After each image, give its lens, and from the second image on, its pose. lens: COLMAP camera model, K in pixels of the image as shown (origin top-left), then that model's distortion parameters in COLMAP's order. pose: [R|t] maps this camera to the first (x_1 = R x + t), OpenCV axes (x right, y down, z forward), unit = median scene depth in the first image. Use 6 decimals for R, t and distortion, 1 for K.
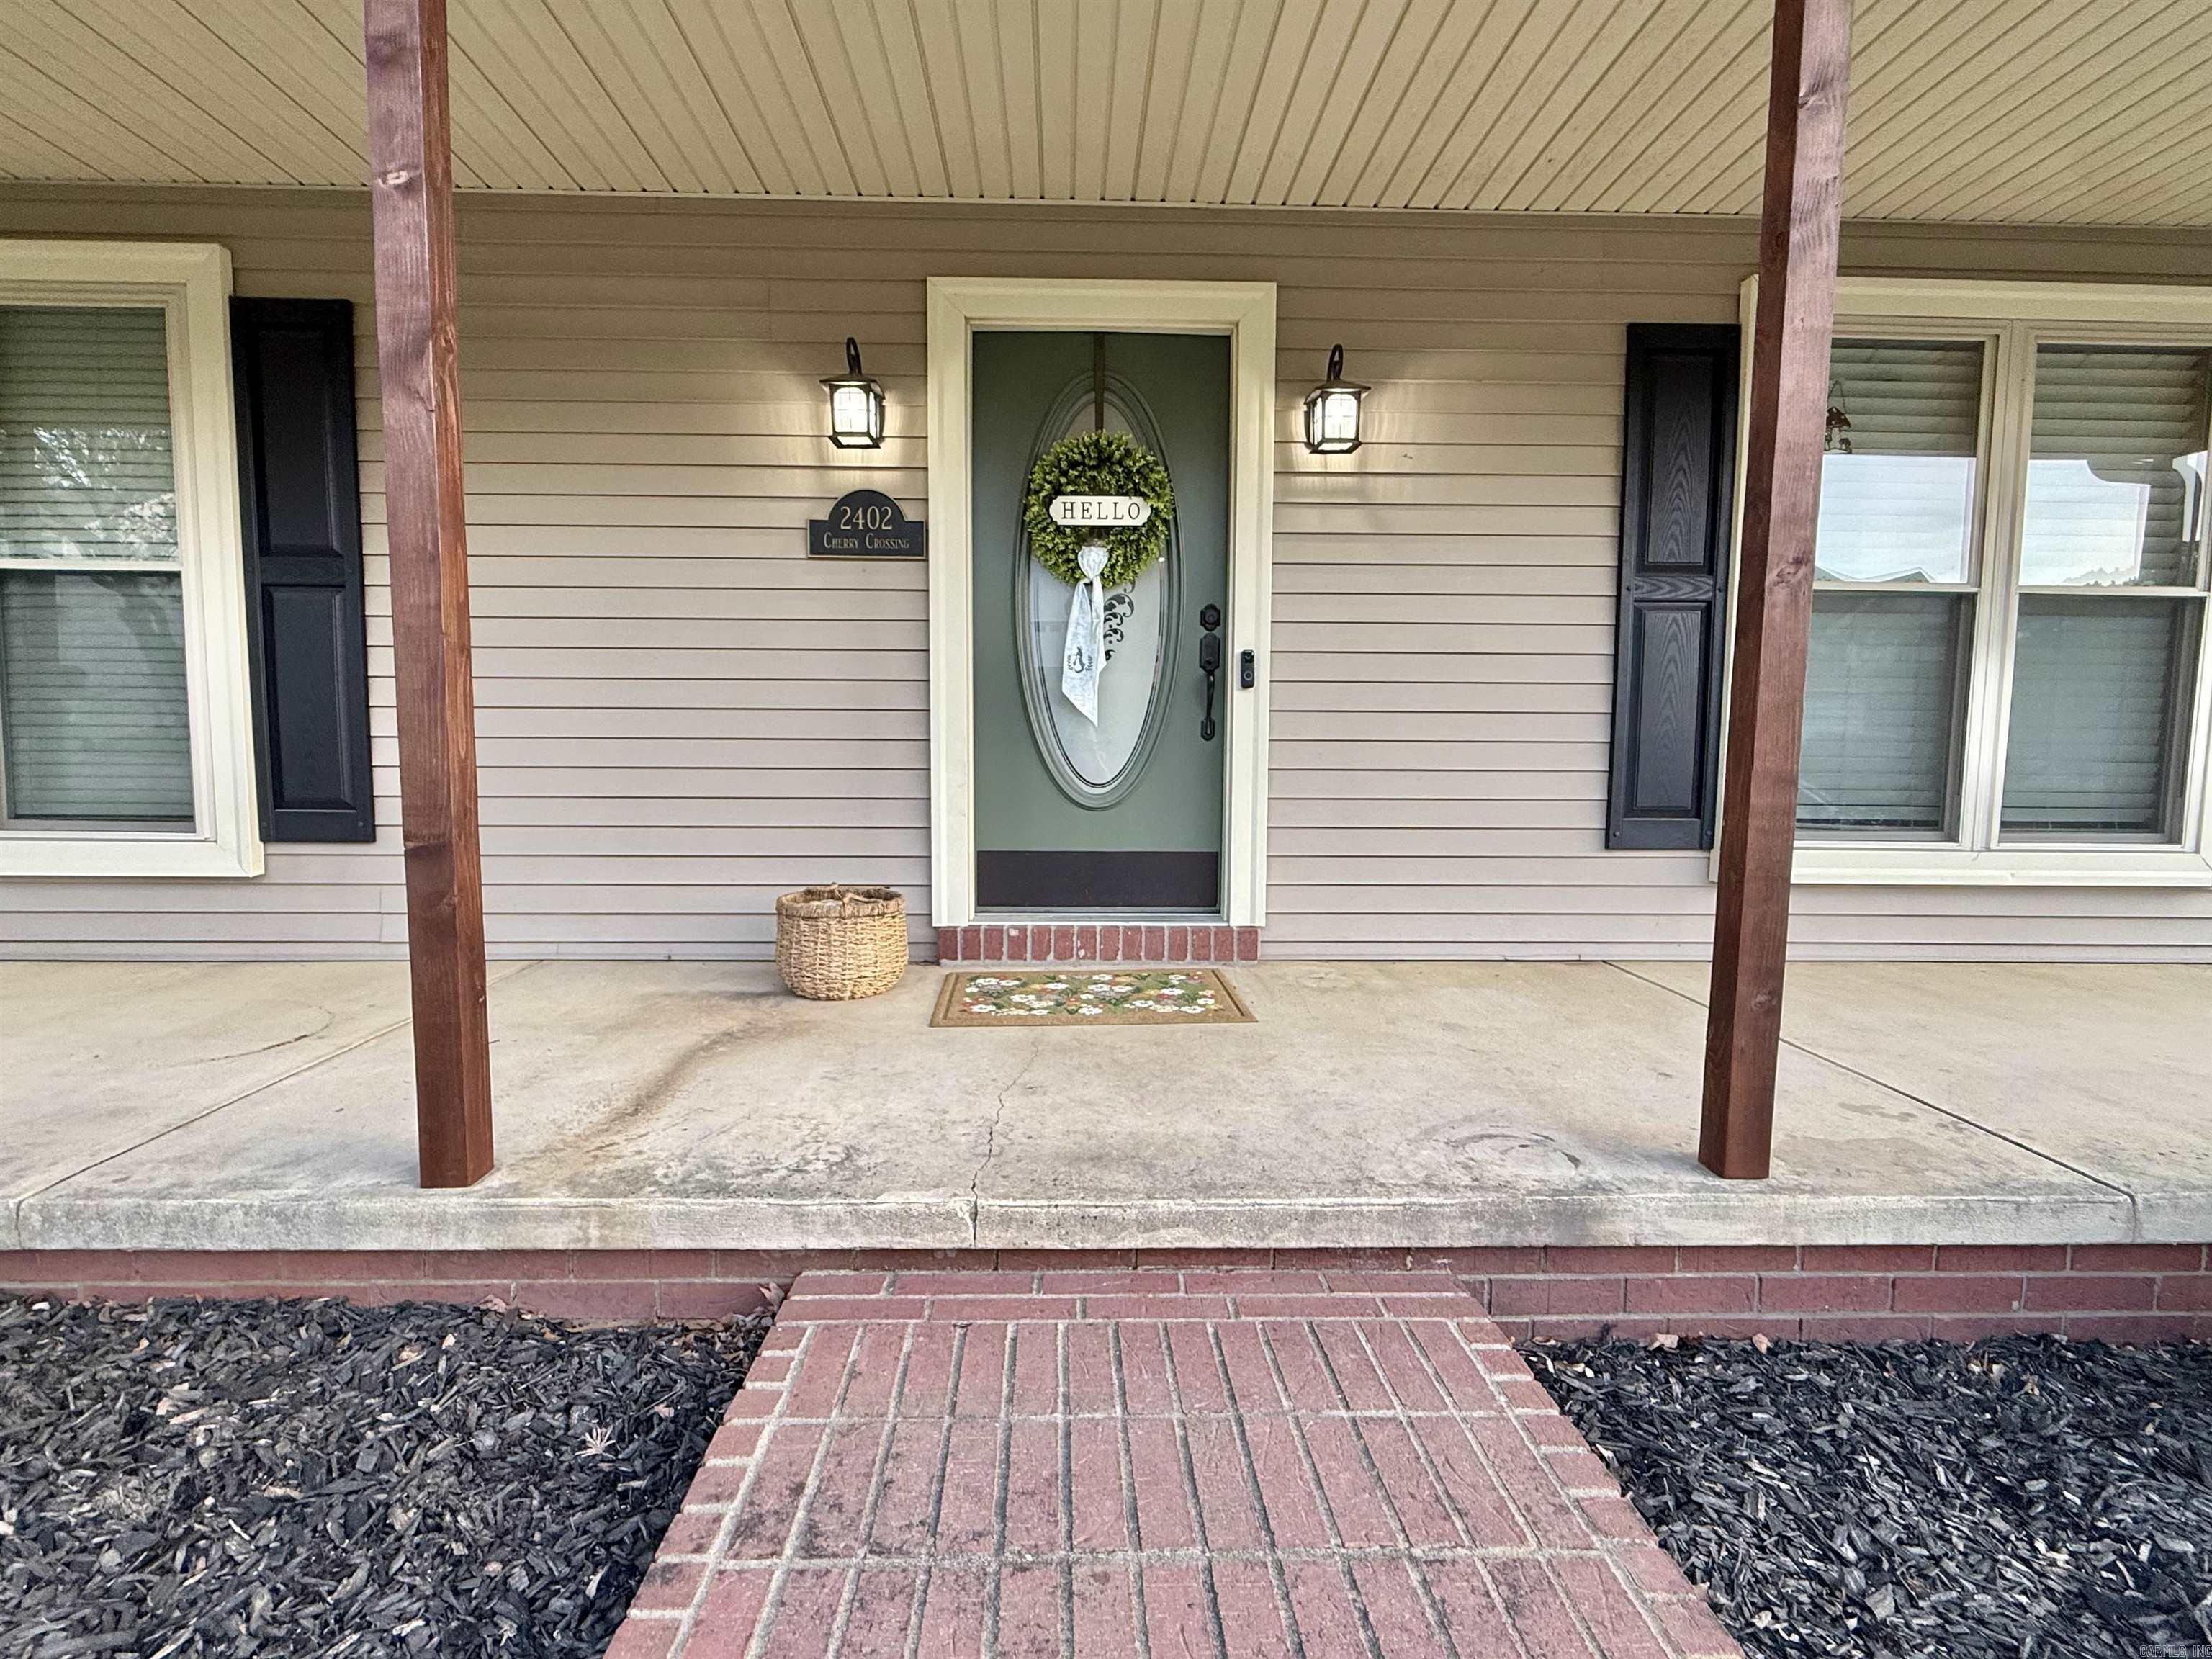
lens RADIAL K [[1082.9, 0, 1106.7], [0, 1082.9, 832.0], [0, 0, 1]] dist [-0.001279, 0.003520]
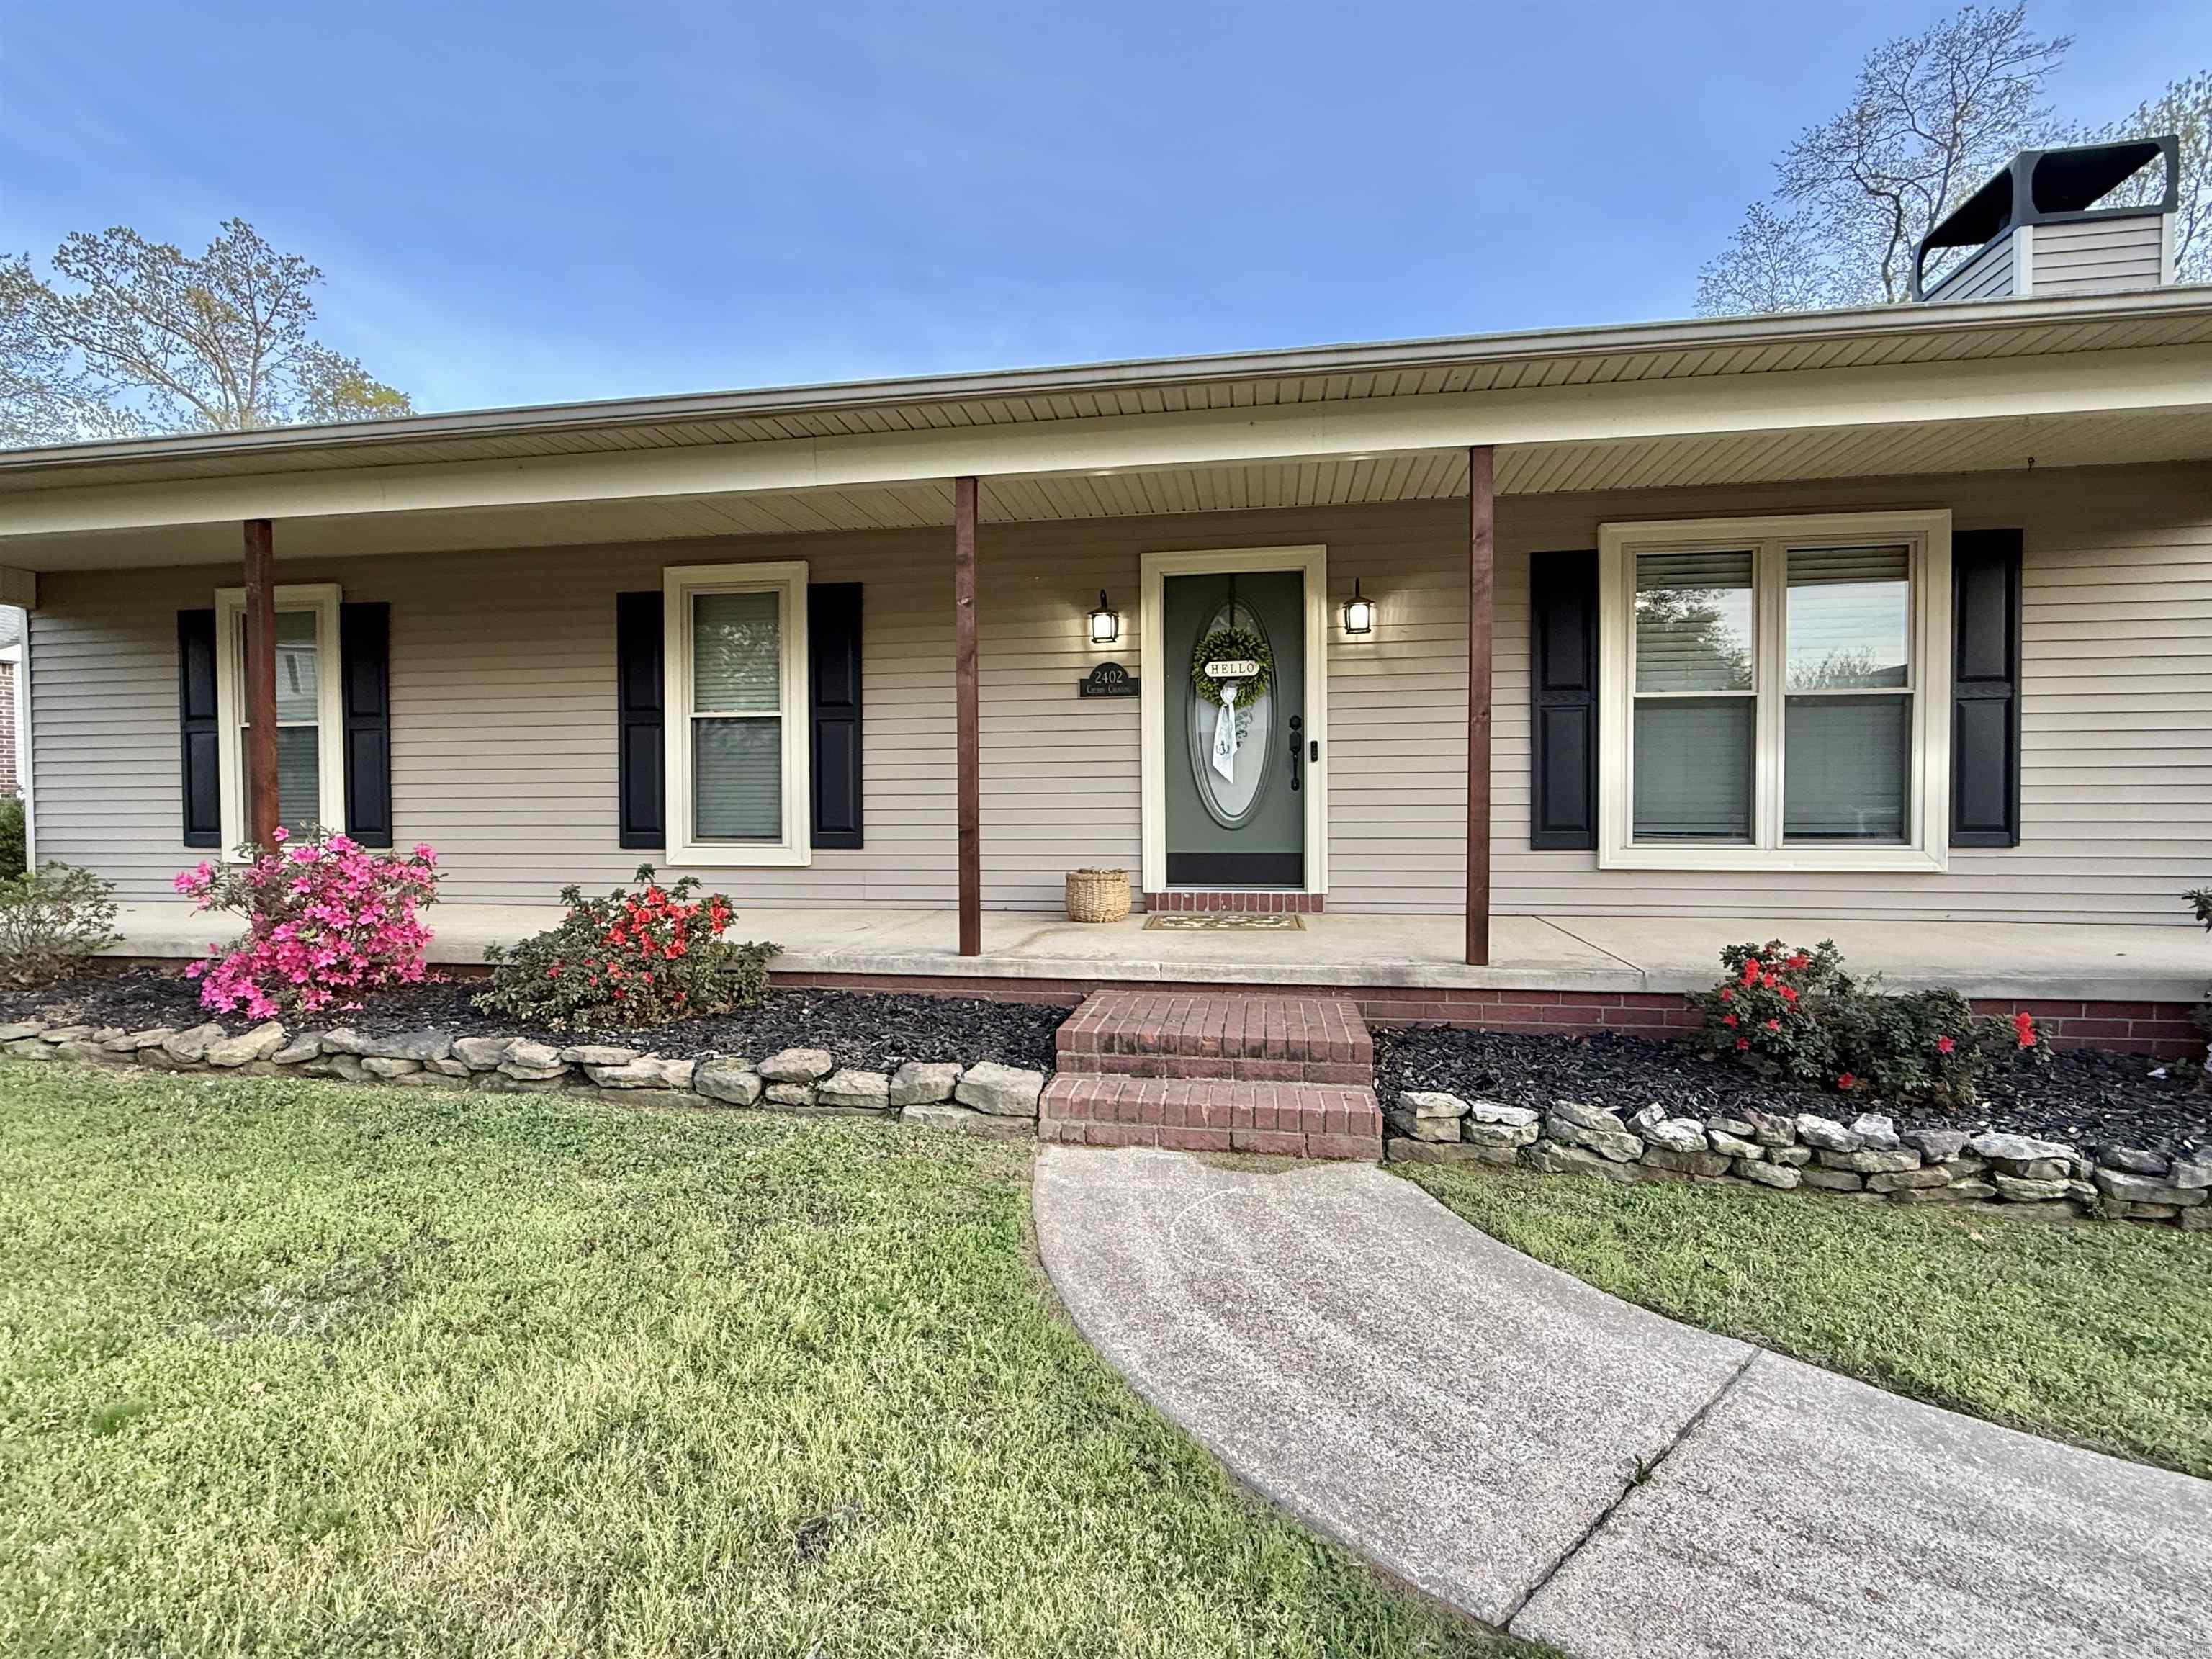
lens RADIAL K [[1082.9, 0, 1100.3], [0, 1082.9, 828.8], [0, 0, 1]] dist [-0.001279, 0.003520]
pose [[0.981353, -0.009057, -0.192000, 0.126611], [-0.002136, 0.998314, -0.058011, 0.087423], [0.192201, 0.057340, 0.979679, -0.853754]]
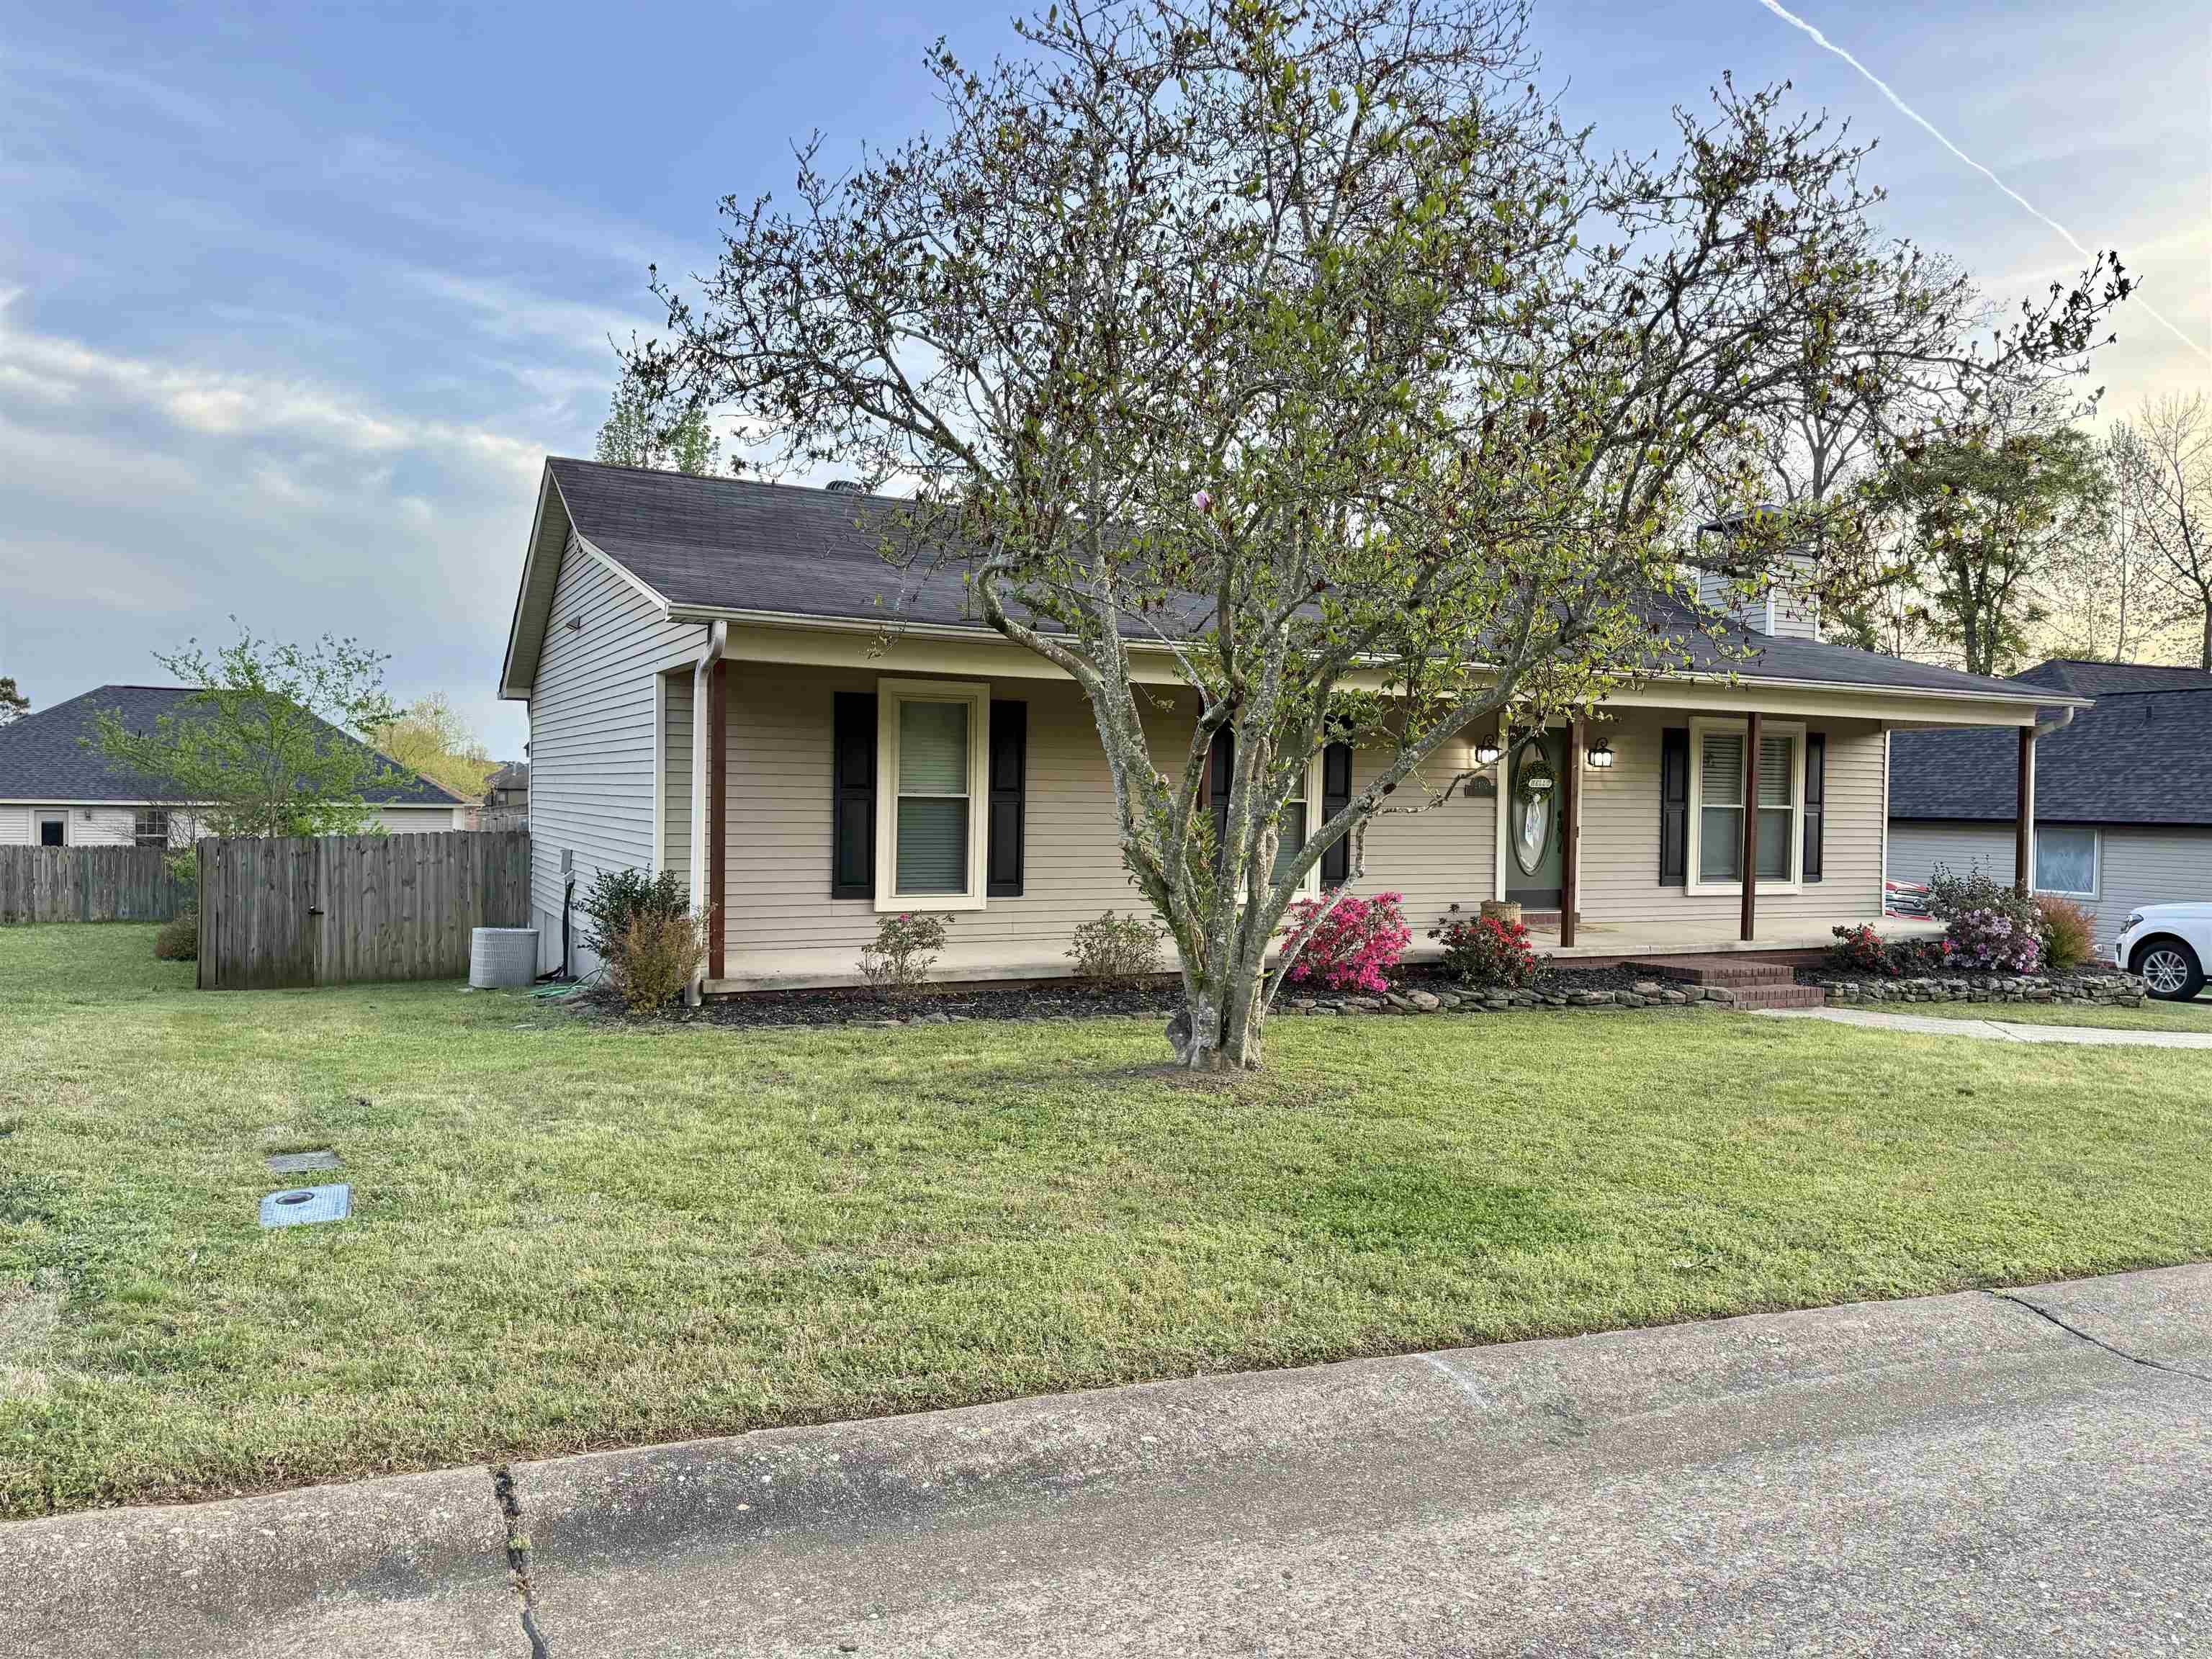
lens RADIAL K [[1599.9, 0, 1099.3], [0, 1599.9, 820.2], [0, 0, 1]] dist [0.051397, -0.034336]
pose [[0.907016, -0.002122, 0.421092, -3.222142], [0.025932, 0.998371, -0.050824, 0.023388], [-0.420298, 0.057017, 0.905593, -2.790832]]
